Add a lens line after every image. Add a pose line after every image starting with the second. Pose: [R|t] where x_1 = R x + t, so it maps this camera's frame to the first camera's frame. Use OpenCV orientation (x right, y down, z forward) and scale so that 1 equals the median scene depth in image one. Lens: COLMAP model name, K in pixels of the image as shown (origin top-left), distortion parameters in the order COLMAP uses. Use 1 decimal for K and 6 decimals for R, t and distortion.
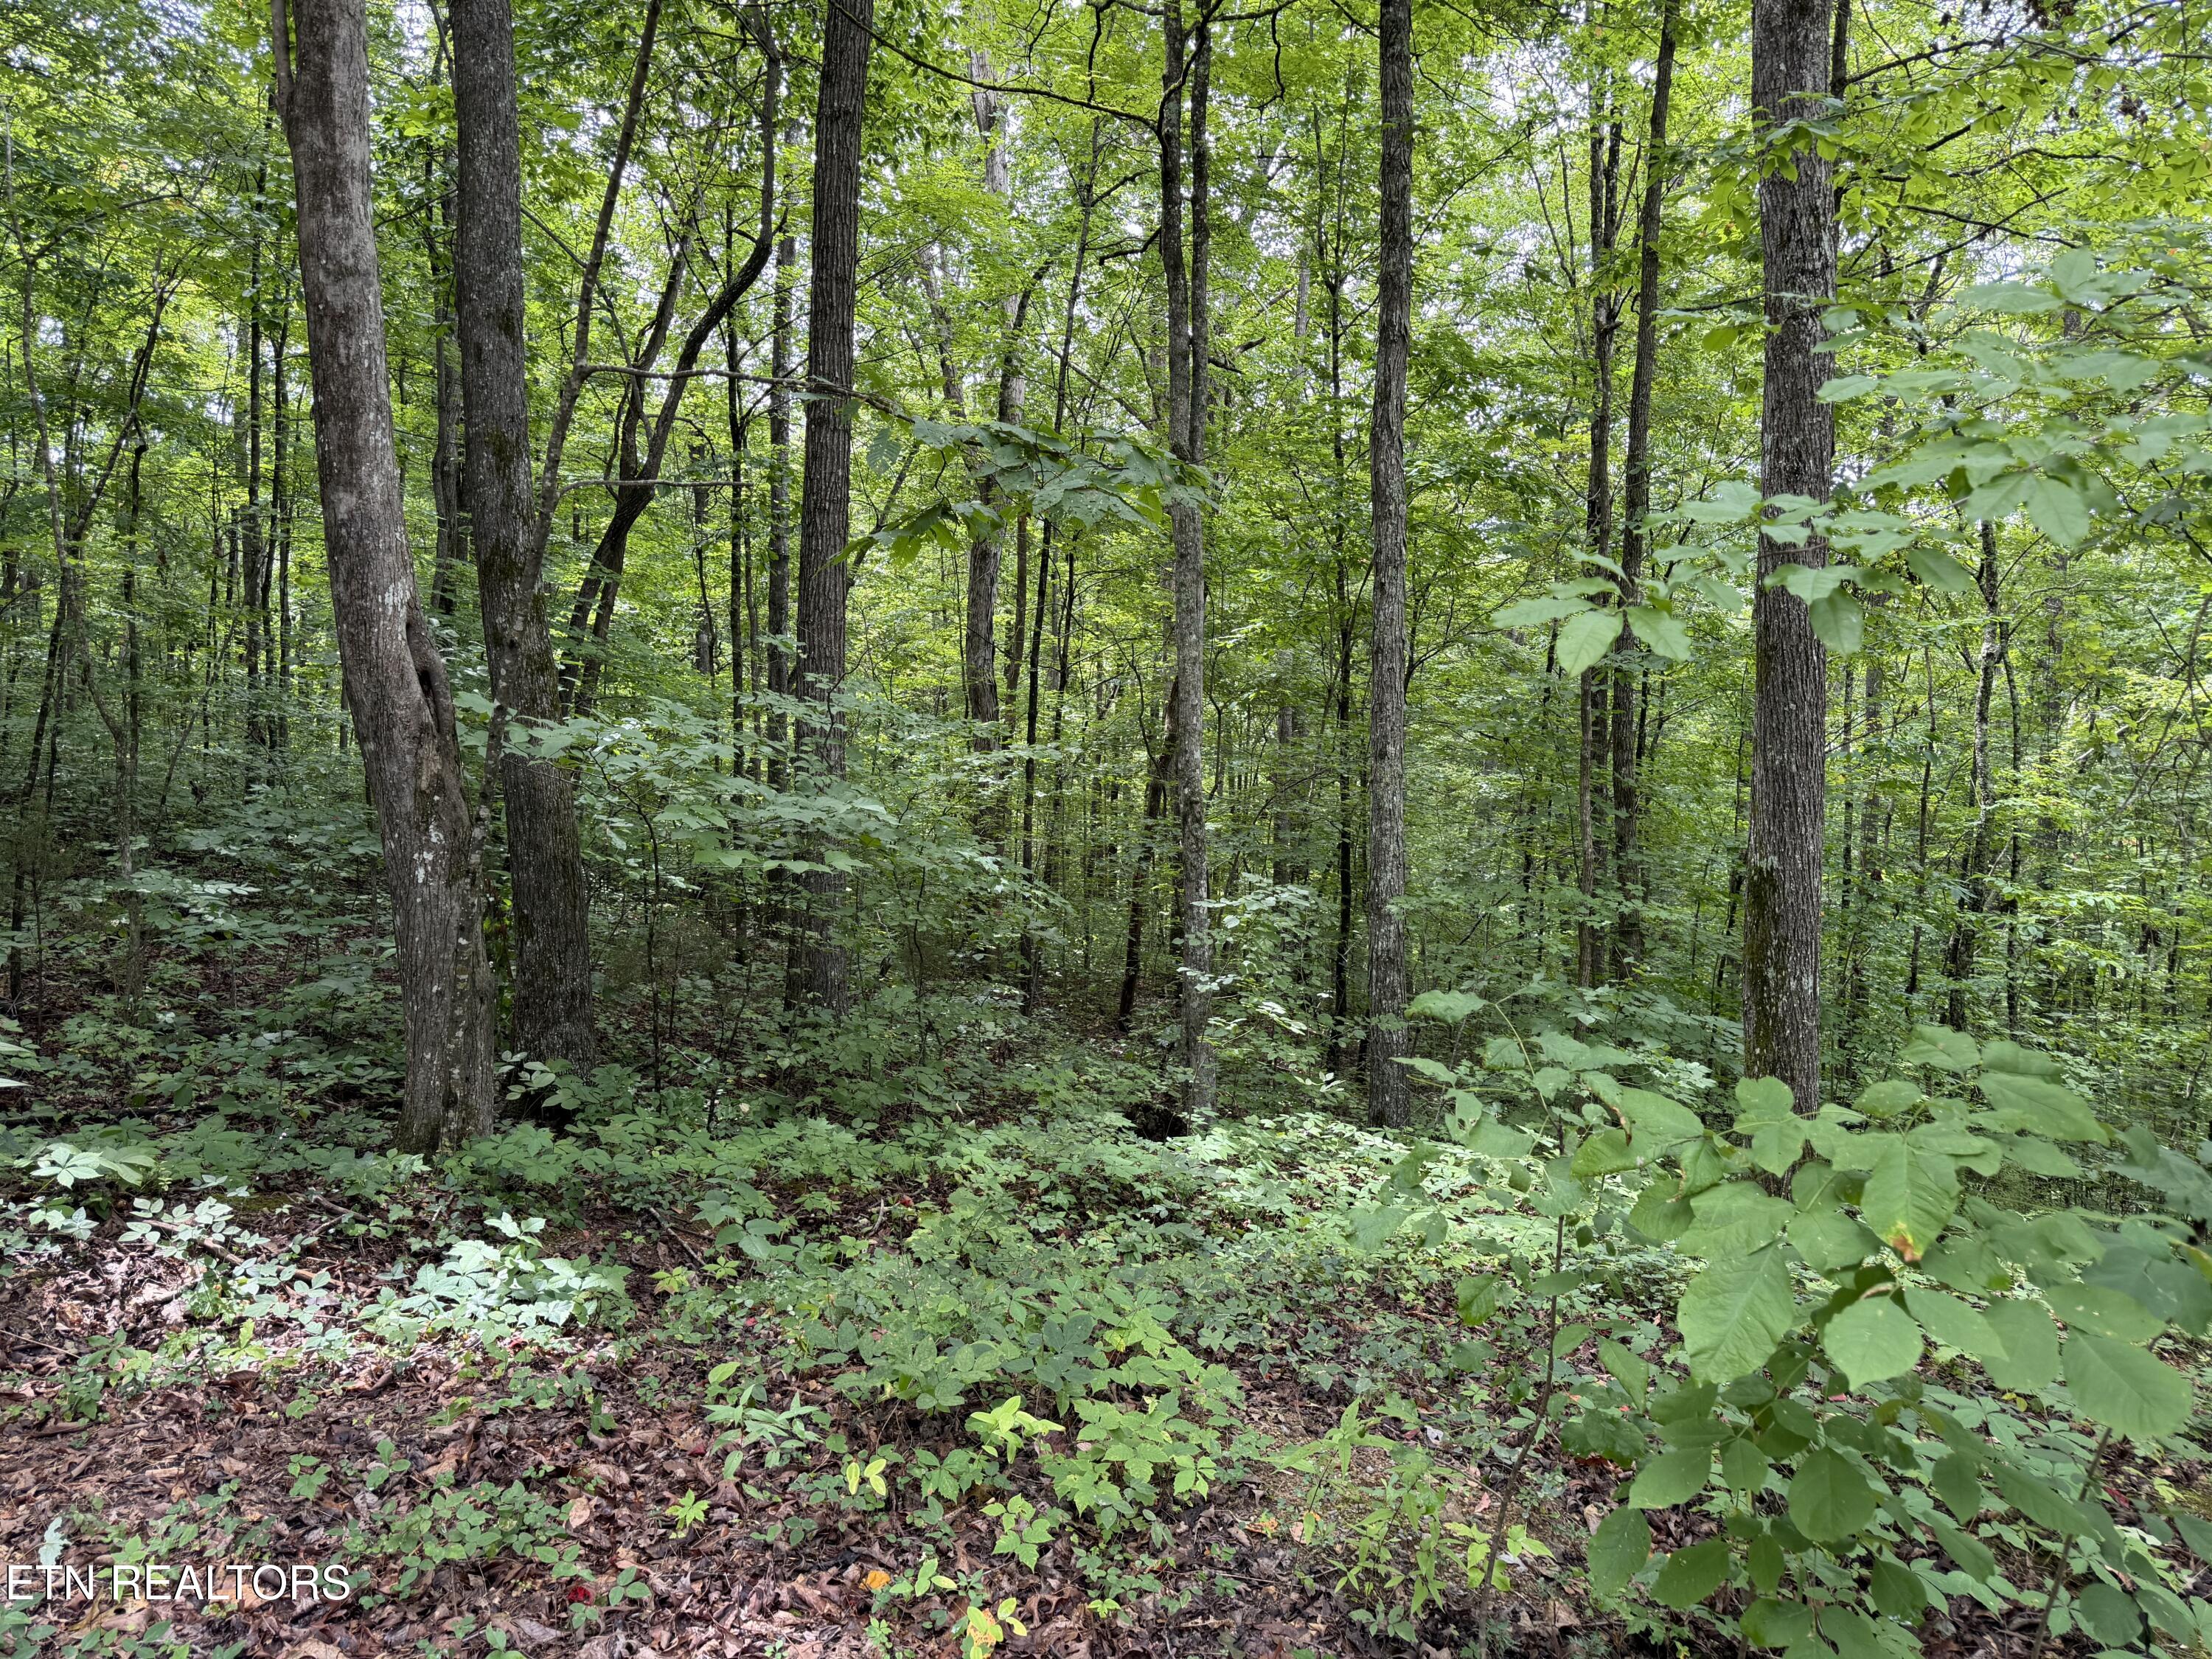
lens RADIAL K [[1706.4, 0, 1106.0], [0, 1706.4, 829.5], [0, 0, 1]] dist [0.008397, 0.000896]
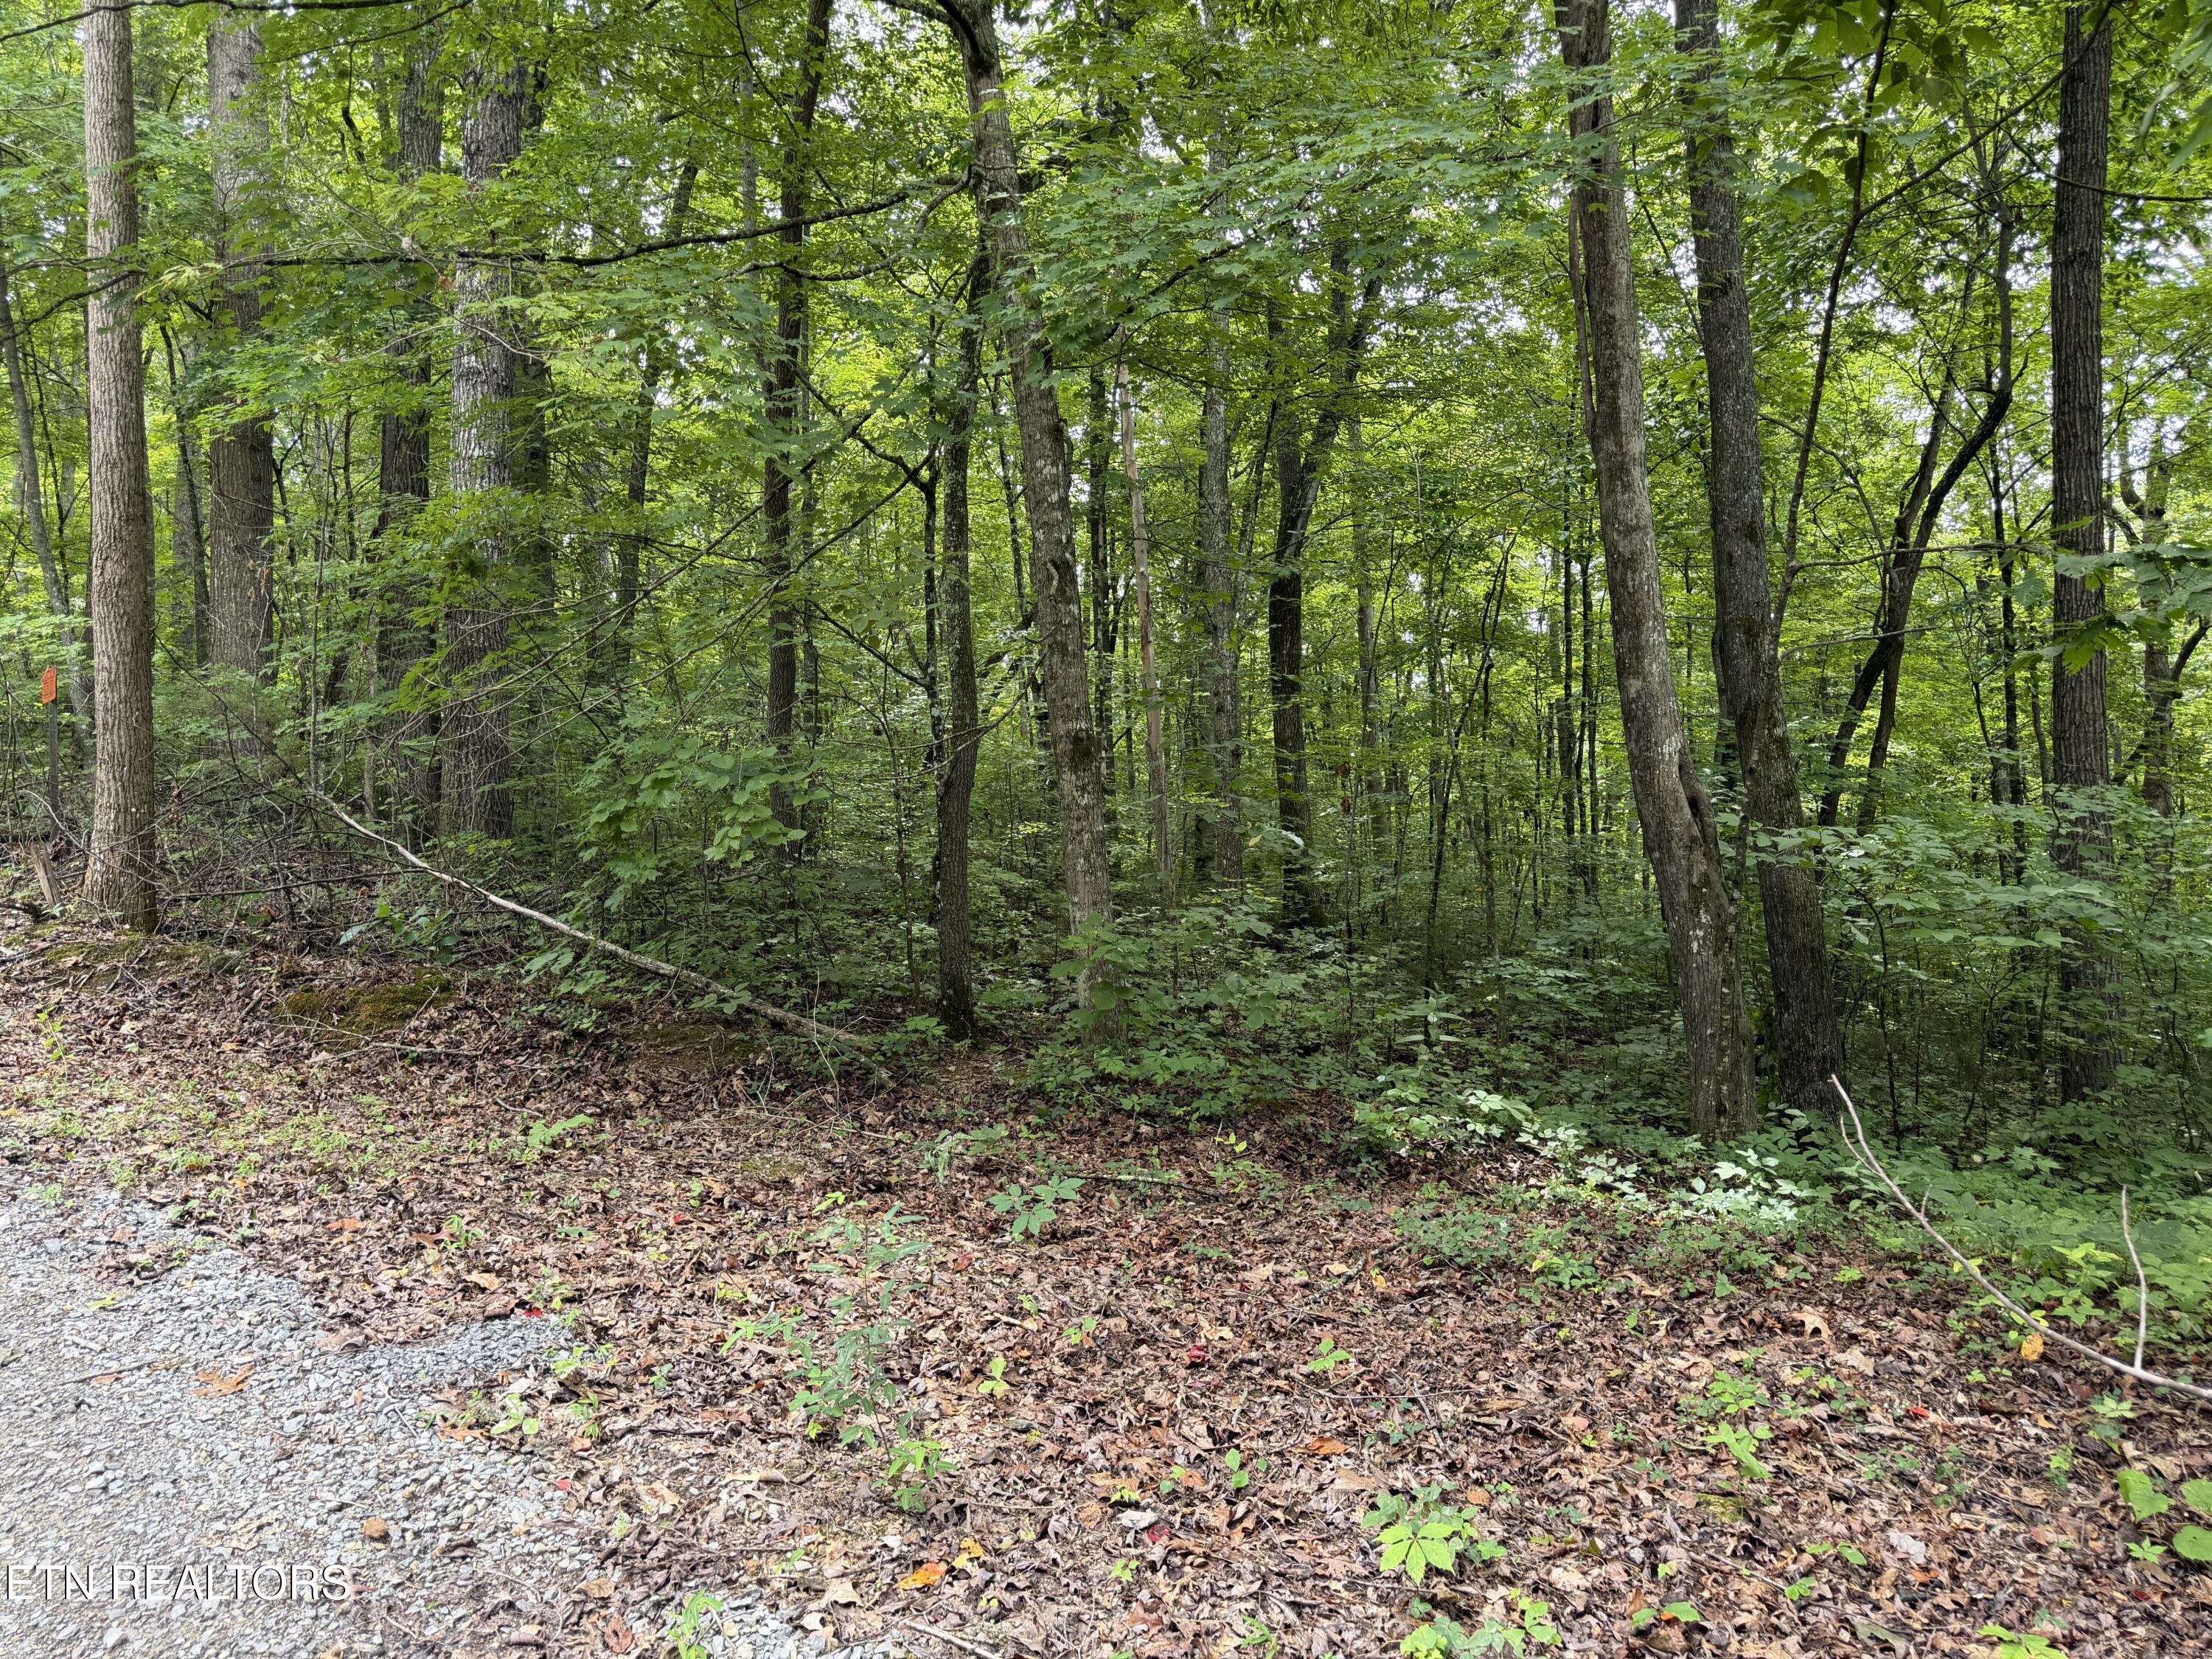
lens RADIAL K [[1706.4, 0, 1106.0], [0, 1706.4, 829.5], [0, 0, 1]] dist [0.008397, 0.000896]
pose [[0.747313, -0.063299, -0.661450, 0.110973], [-0.001587, 0.995279, -0.097039, 0.046488], [0.664470, 0.073569, 0.743685, -0.238513]]
